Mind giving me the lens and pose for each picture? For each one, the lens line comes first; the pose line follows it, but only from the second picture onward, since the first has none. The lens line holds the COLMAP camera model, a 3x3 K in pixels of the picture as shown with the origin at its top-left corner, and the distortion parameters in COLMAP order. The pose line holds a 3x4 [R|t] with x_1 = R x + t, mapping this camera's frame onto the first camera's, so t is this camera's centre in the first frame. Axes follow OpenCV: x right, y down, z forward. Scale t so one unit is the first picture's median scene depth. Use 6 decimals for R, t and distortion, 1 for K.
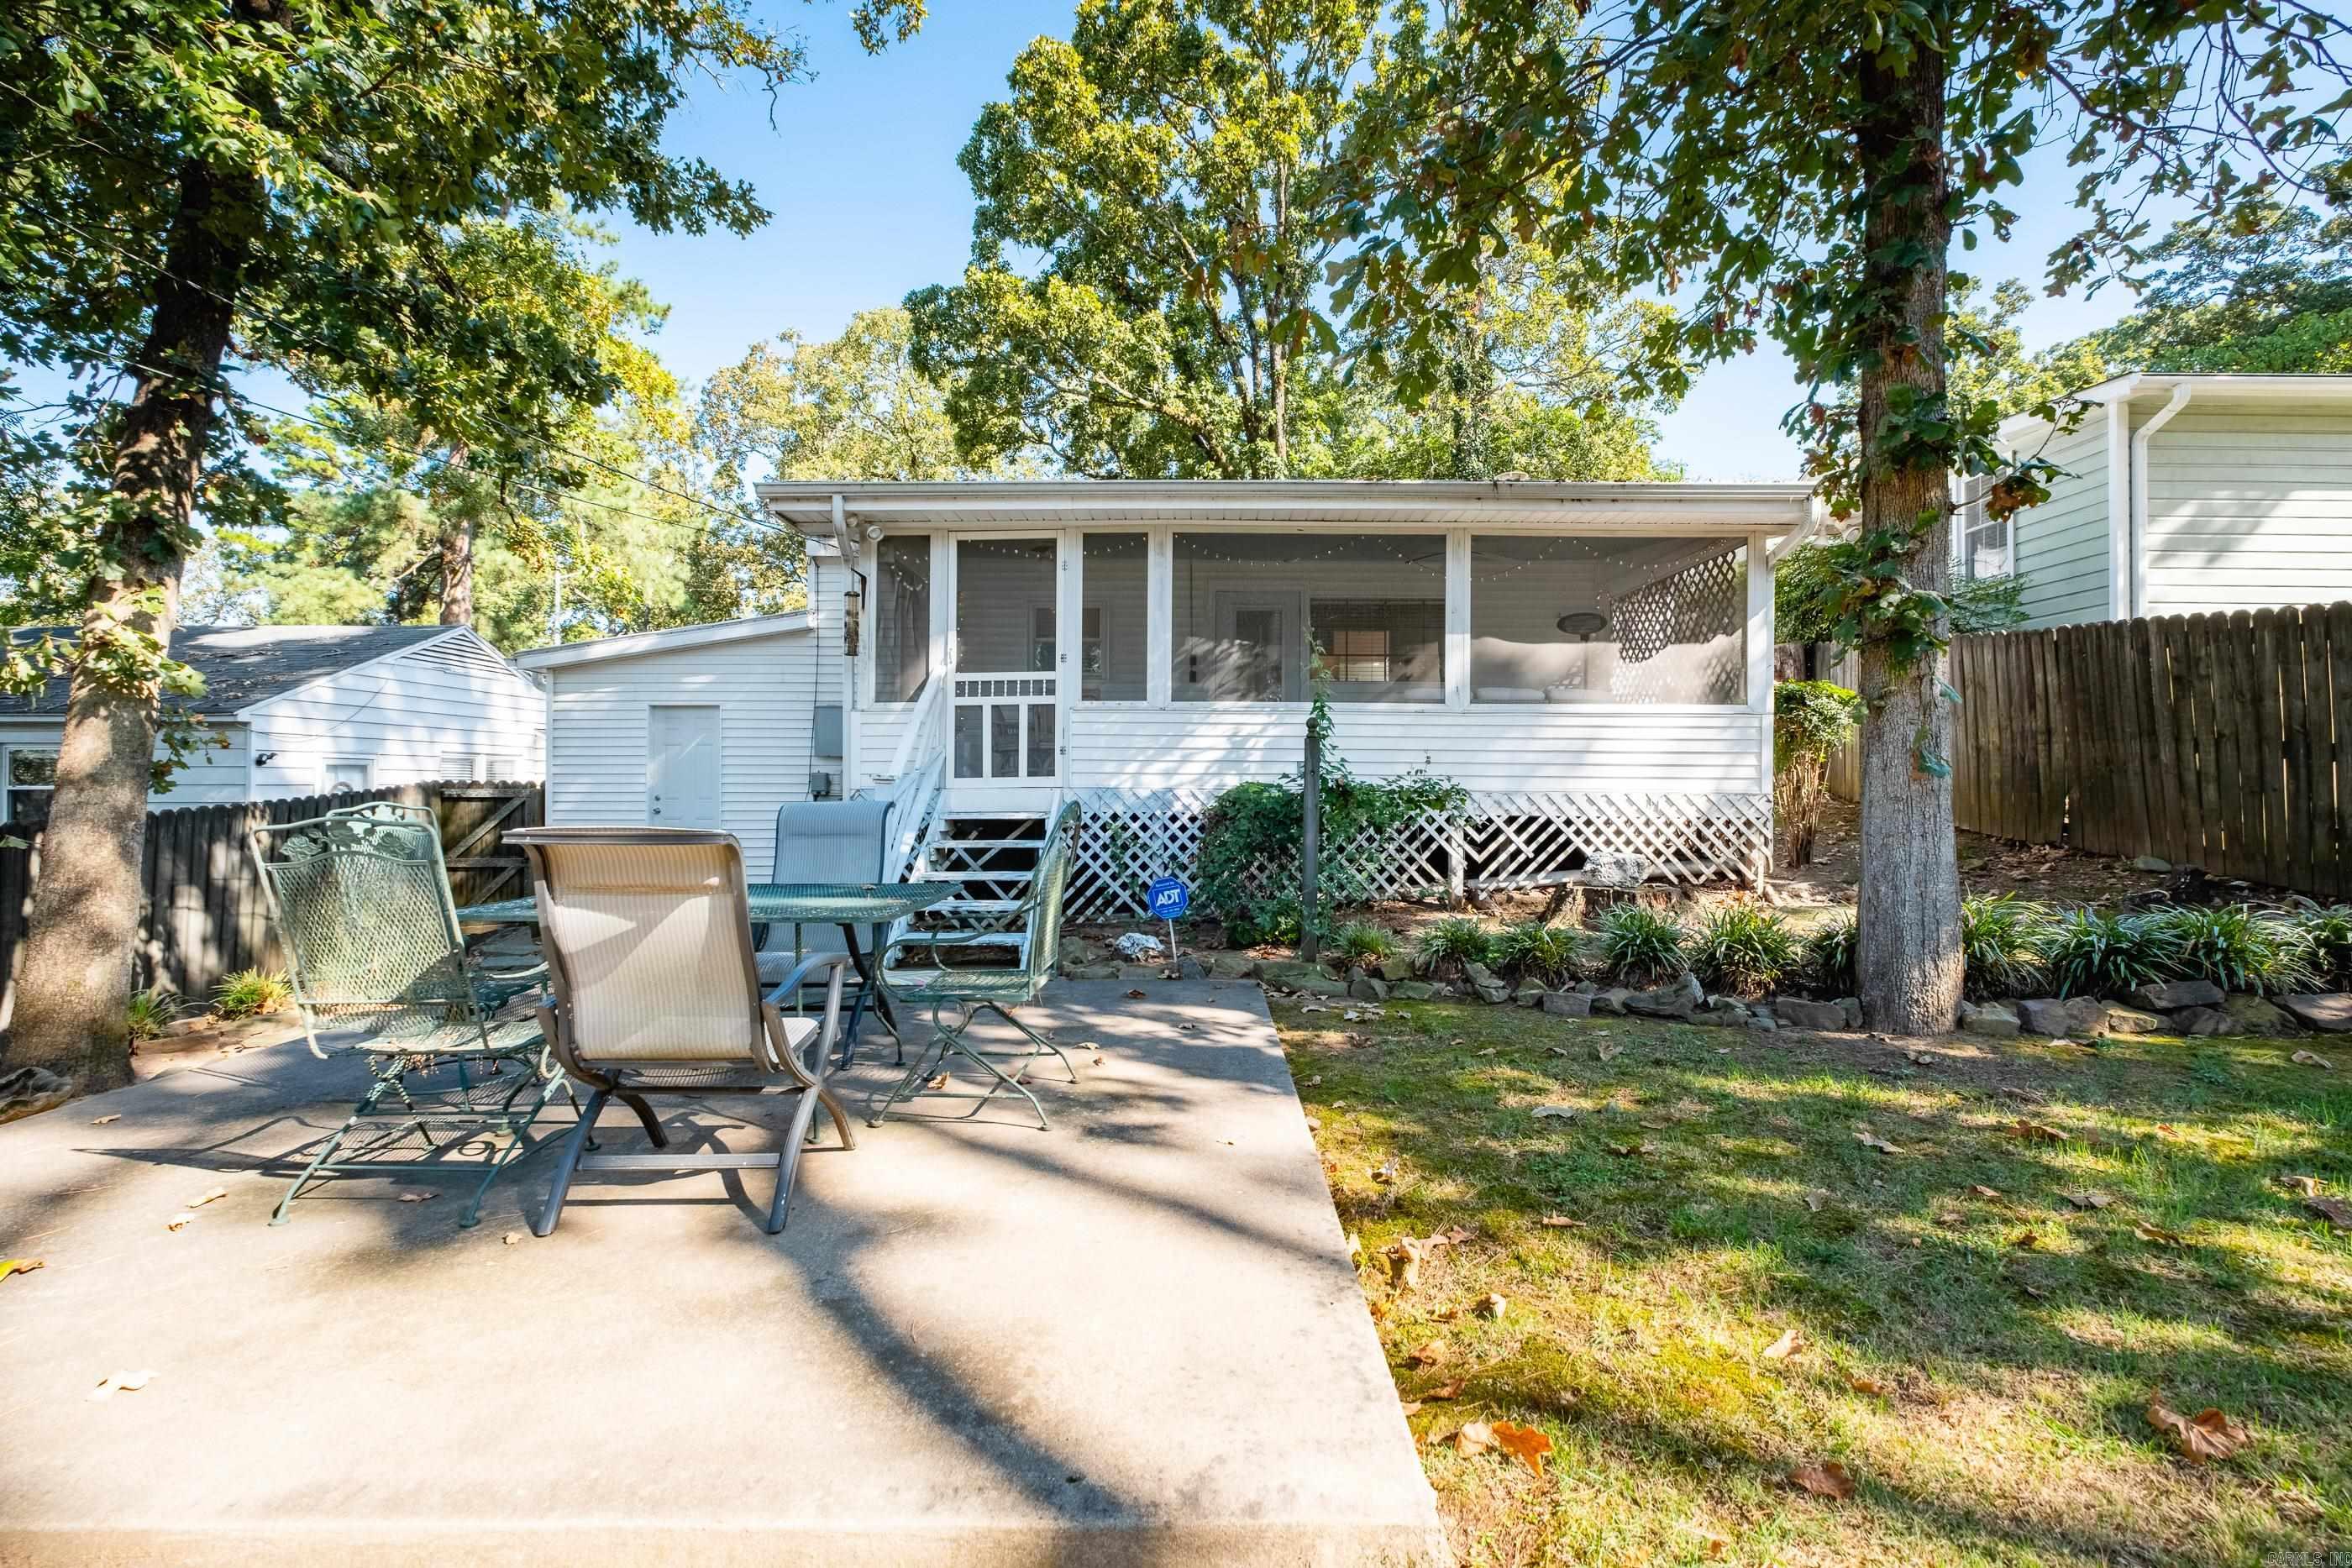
lens RADIAL K [[995.0, 0, 1171.1], [0, 995.0, 795.4], [0, 0, 1]] dist [0.001549, 0.000206]
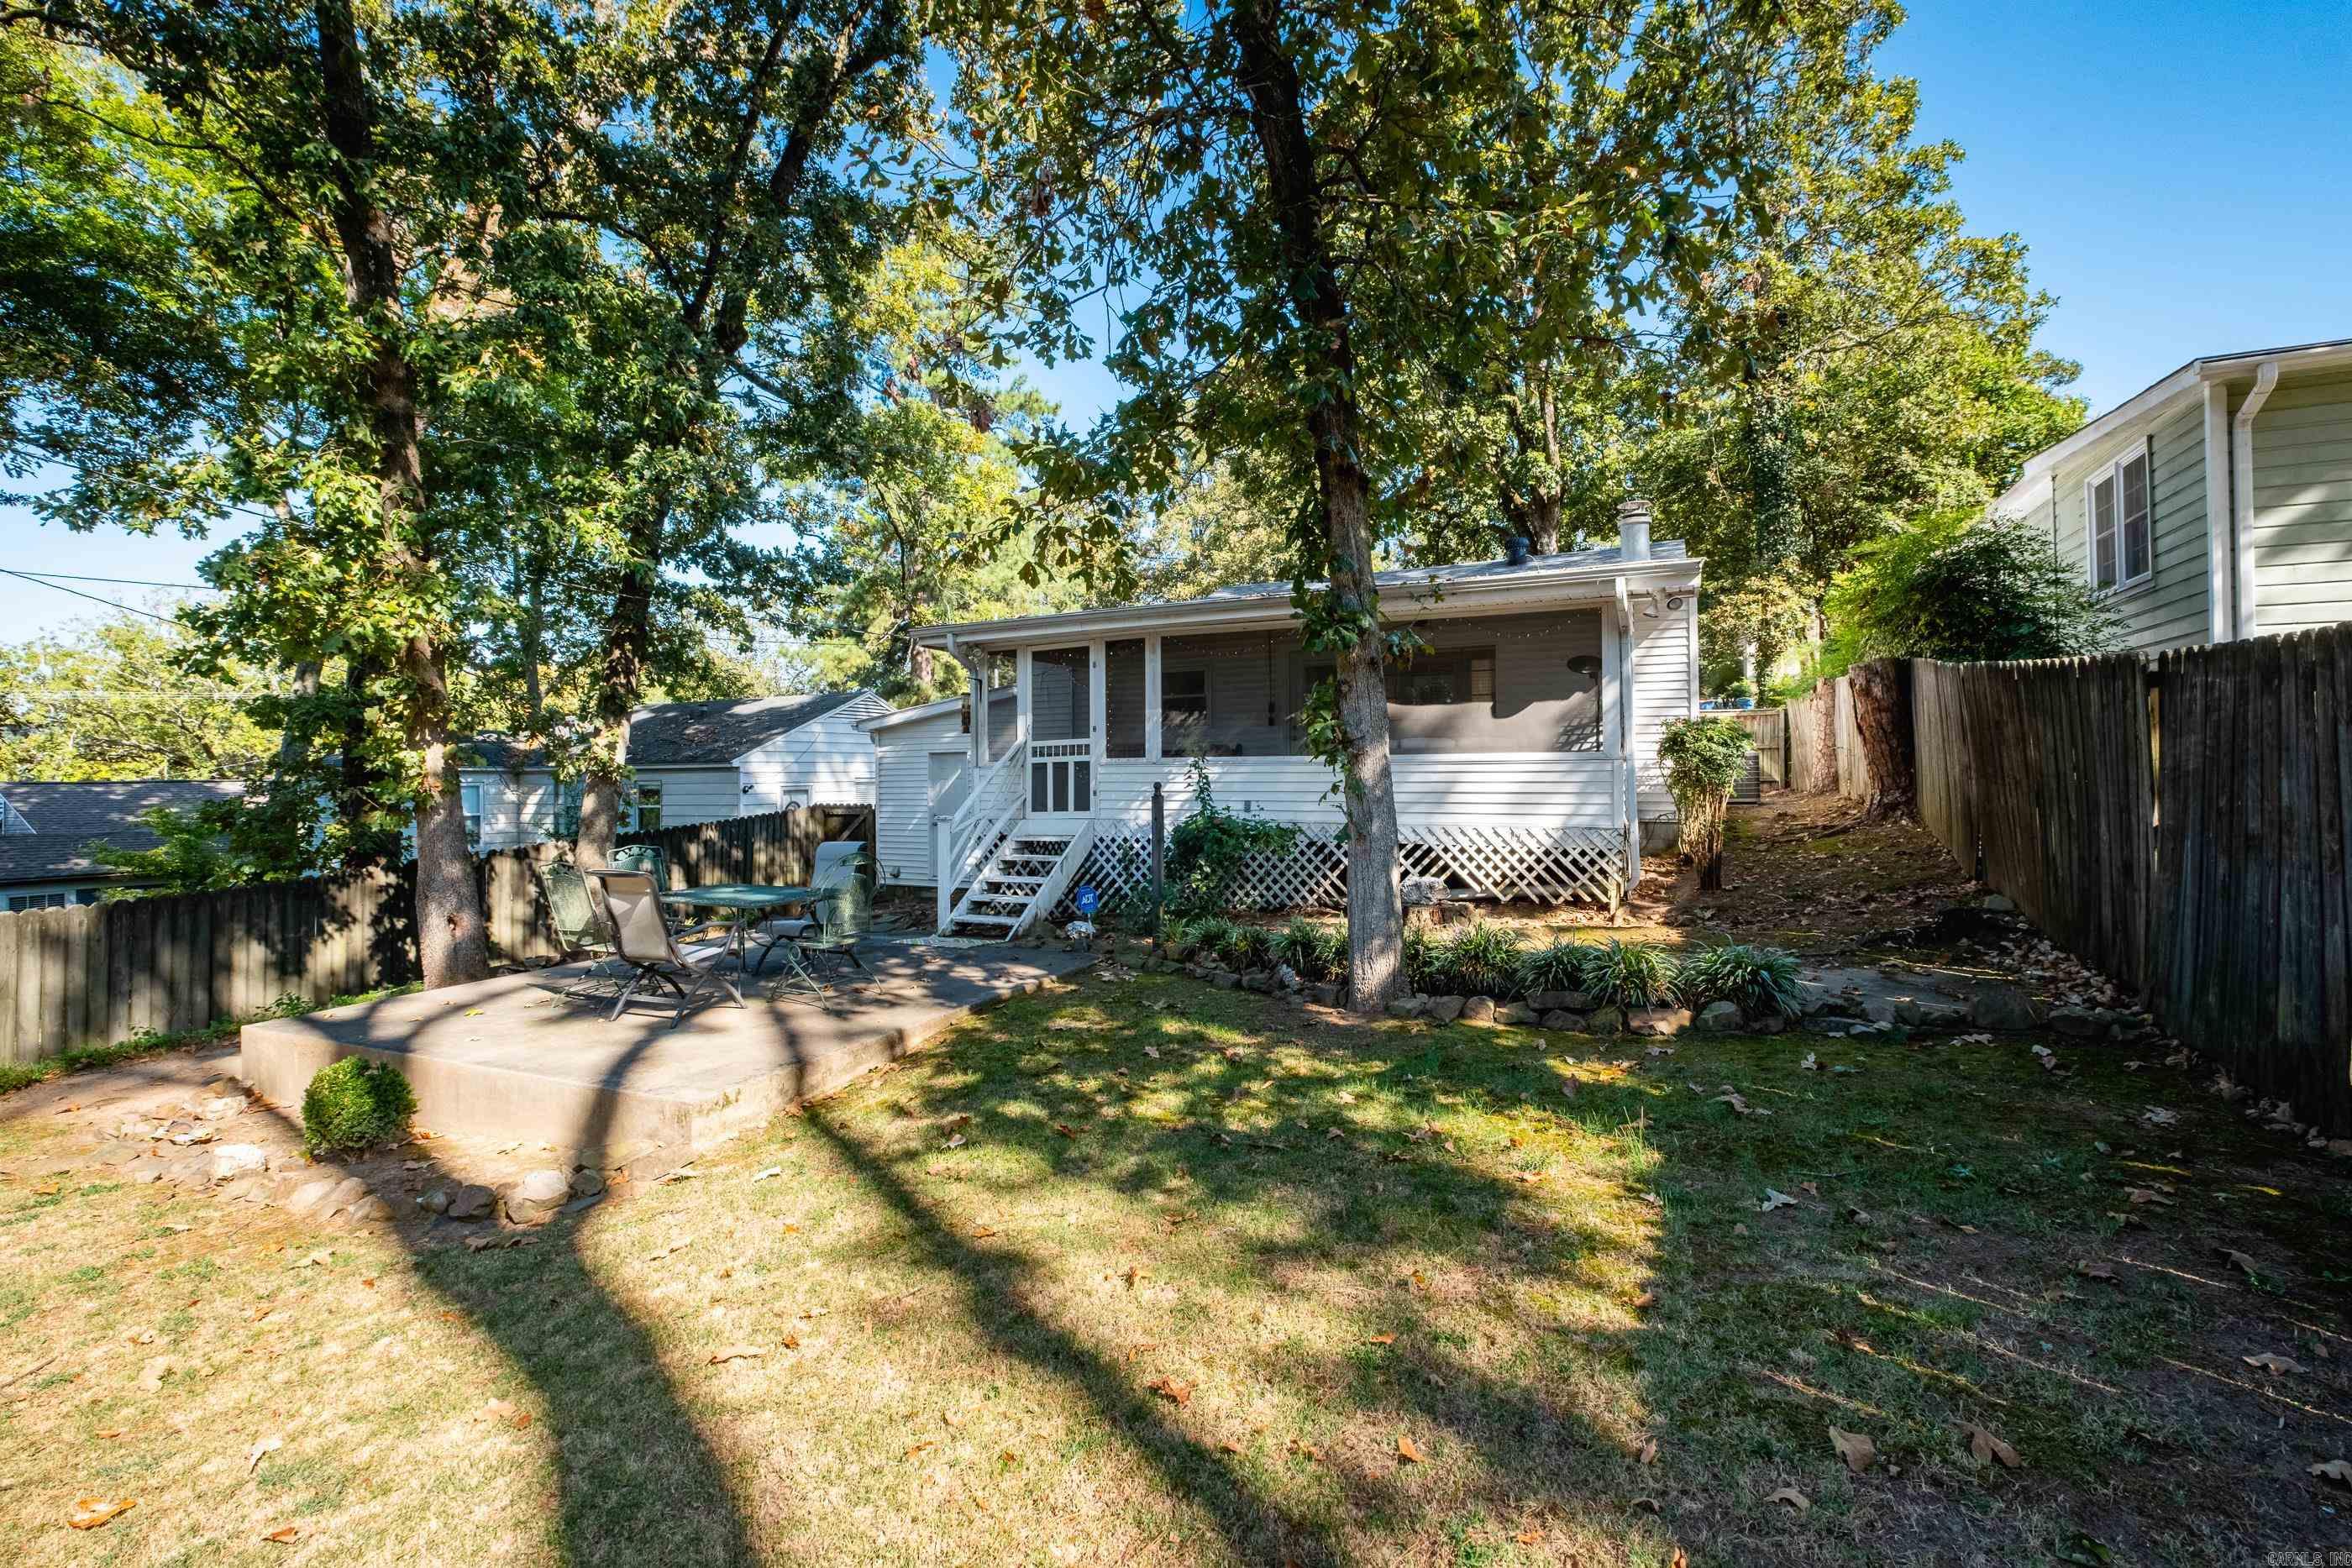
lens RADIAL K [[1010.0, 0, 1208.0], [0, 1010.0, 772.4], [0, 0, 1]] dist [-0.000017, -0.000357]
pose [[0.910586, -0.012478, -0.413131, 0.644401], [0.010053, 0.999917, -0.008043, -0.061795], [0.413197, 0.003170, 0.910636, -0.262994]]
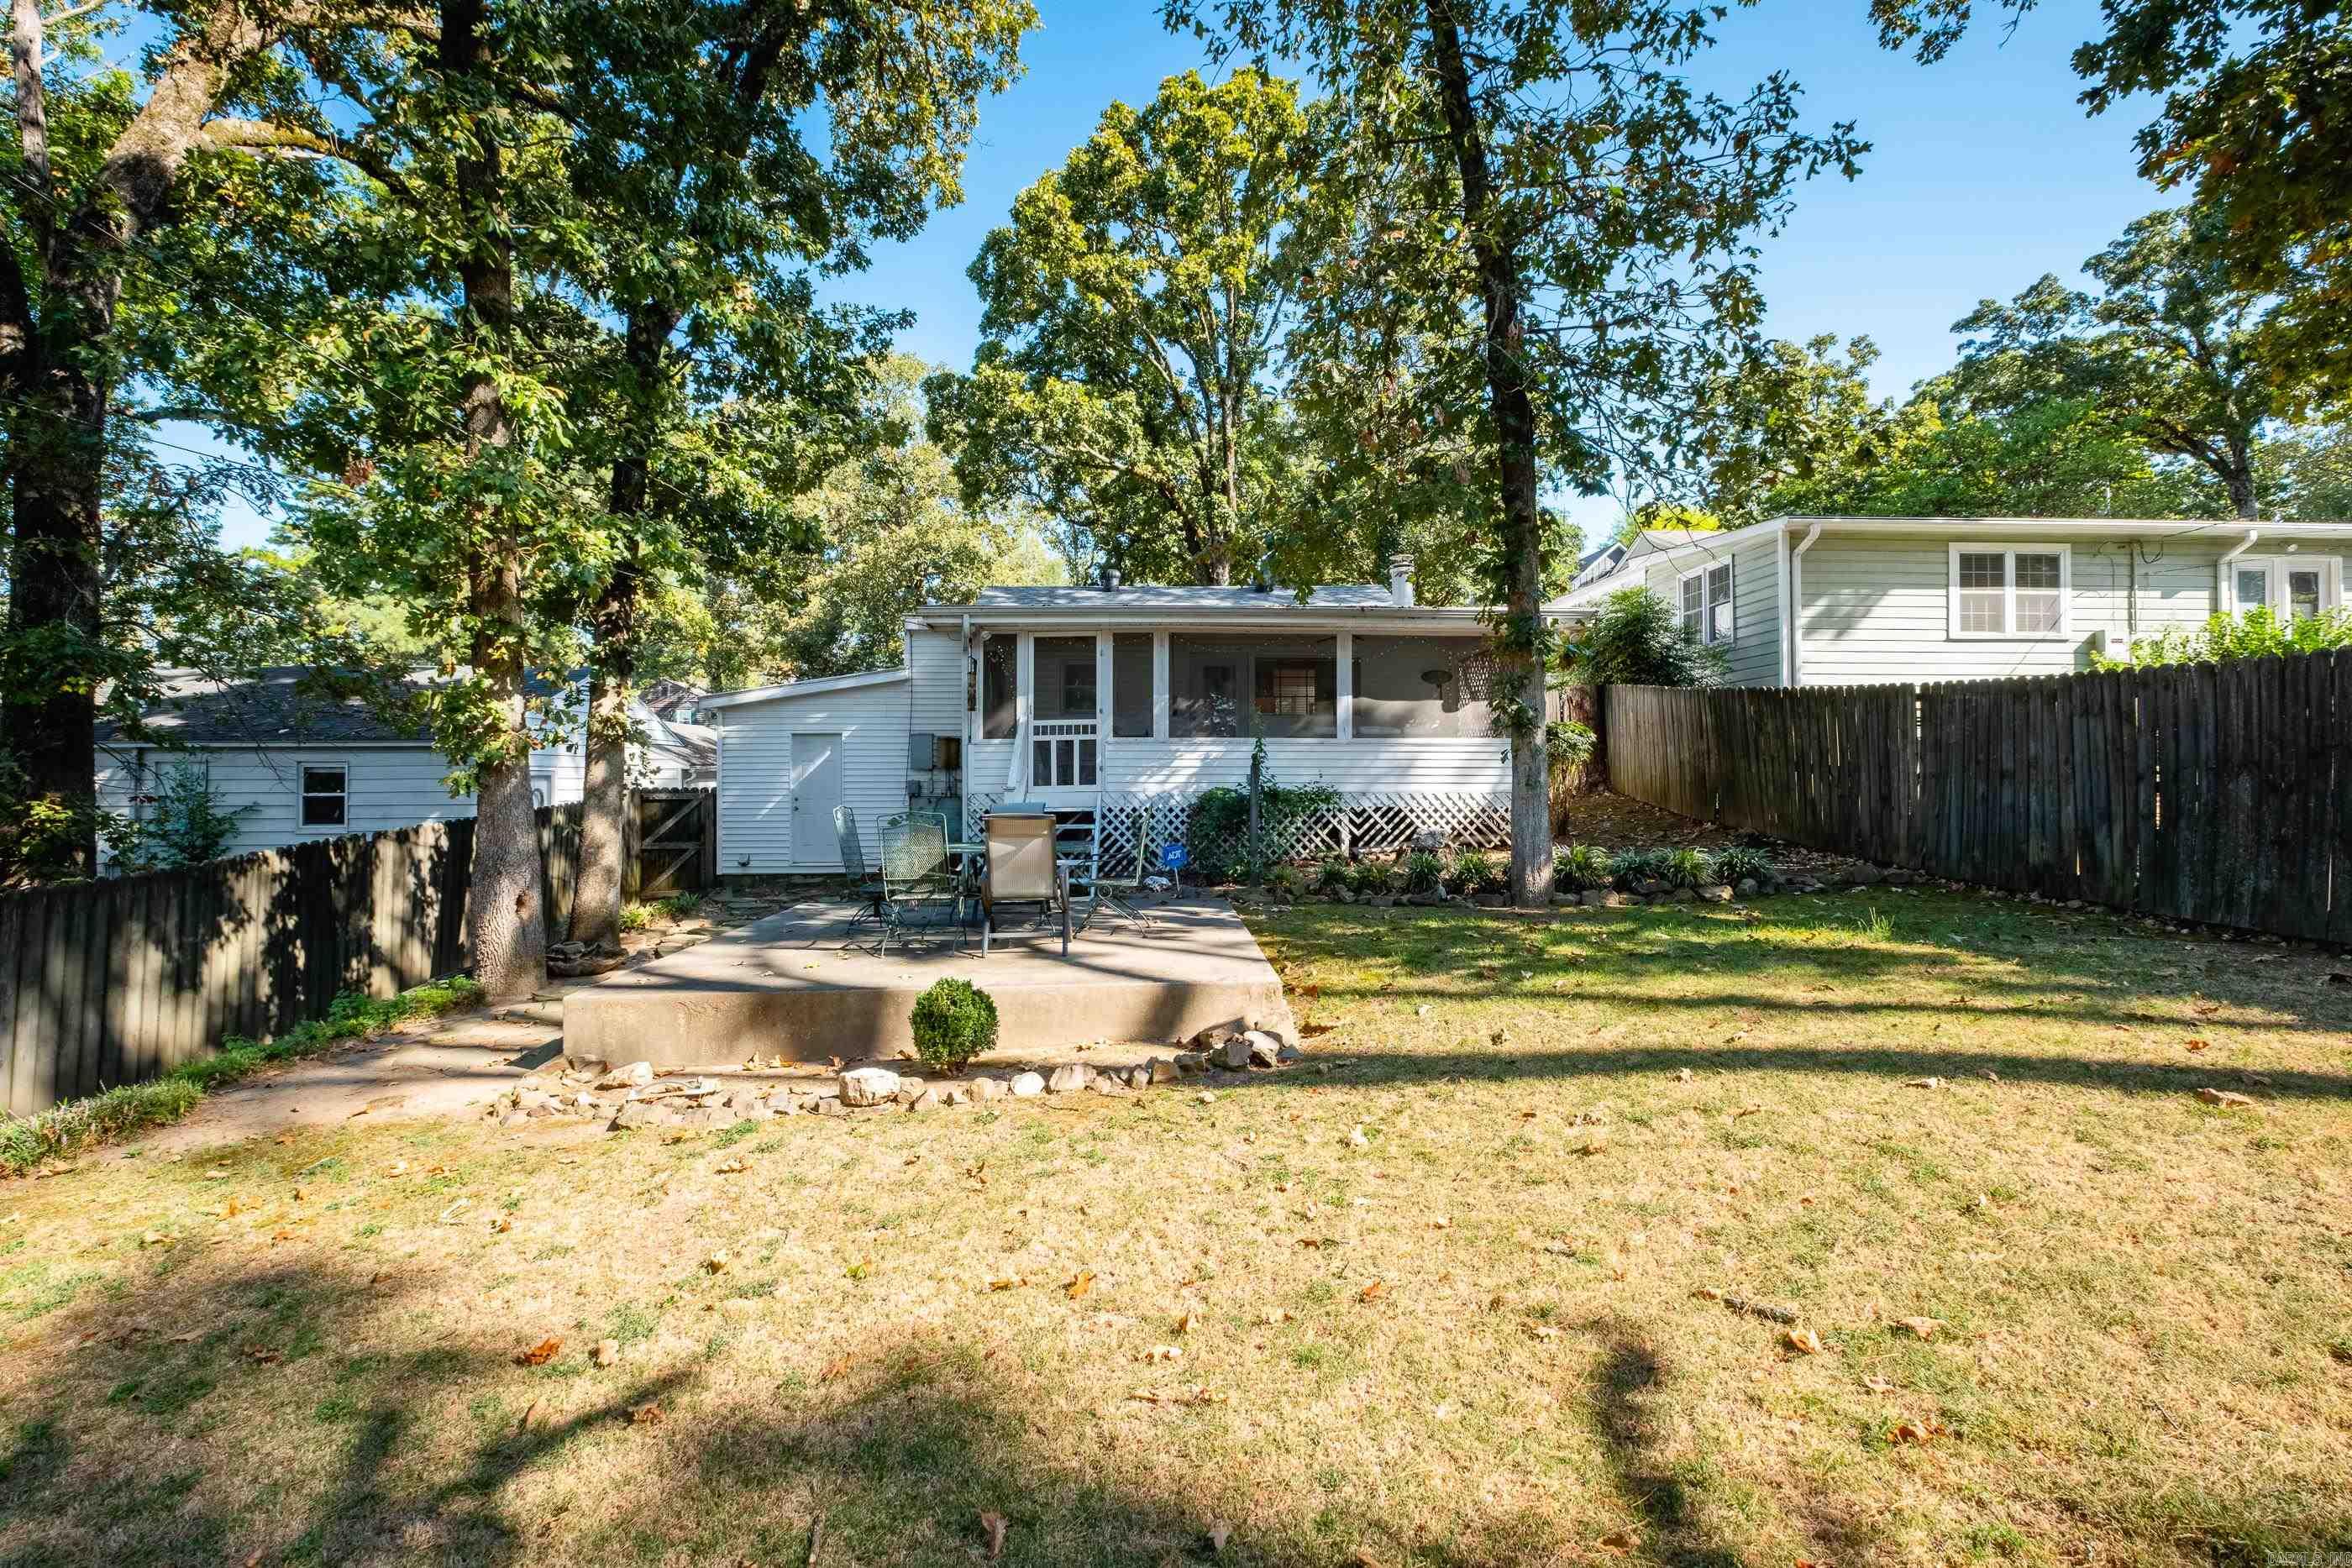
lens RADIAL K [[1008.7, 0, 1174.8], [0, 1008.7, 788.8], [0, 0, 1]] dist [0.002349, -0.000490]
pose [[0.998543, -0.007117, 0.053486, -0.077611], [0.007040, 0.999974, 0.001630, -0.014200], [-0.053496, -0.001251, 0.998567, -0.629861]]
